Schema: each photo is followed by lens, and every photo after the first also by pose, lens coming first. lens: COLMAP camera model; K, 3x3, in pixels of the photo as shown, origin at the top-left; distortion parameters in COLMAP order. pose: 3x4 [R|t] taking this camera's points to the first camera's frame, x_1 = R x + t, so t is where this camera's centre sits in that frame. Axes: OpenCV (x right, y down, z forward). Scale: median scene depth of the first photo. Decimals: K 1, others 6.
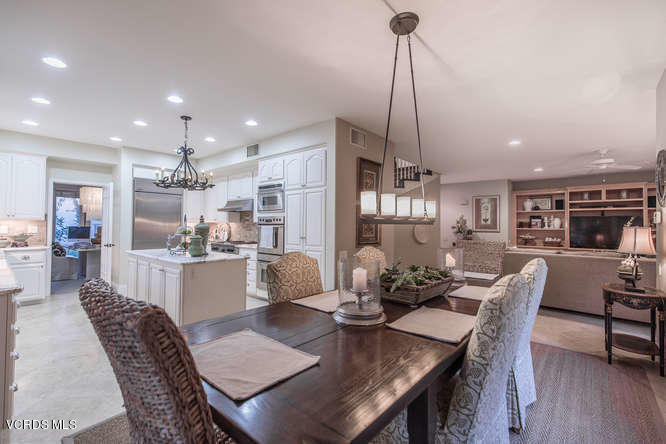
lens RADIAL K [[297.1, 0, 333.0], [0, 297.1, 222.0], [0, 0, 1]] dist [0.003011, 0.000337]
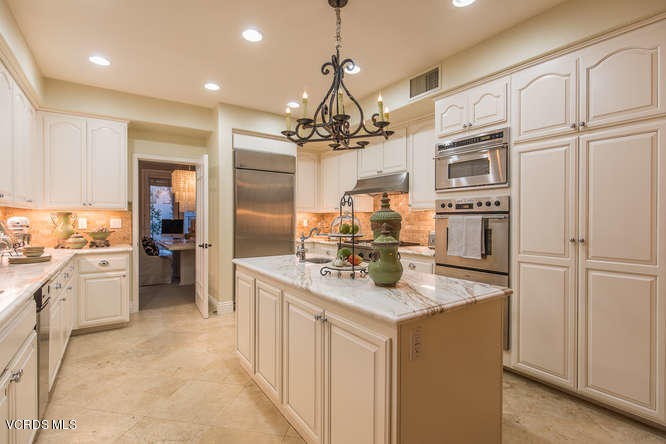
lens RADIAL K [[308.4, 0, 333.0], [0, 308.4, 222.0], [0, 0, 1]] dist [-0.000322, -0.000191]
pose [[0.971318, -0.003082, -0.237764, -0.298062], [0.009105, 0.999665, 0.024237, 0.007757], [0.237610, -0.025706, 0.971020, 0.380807]]
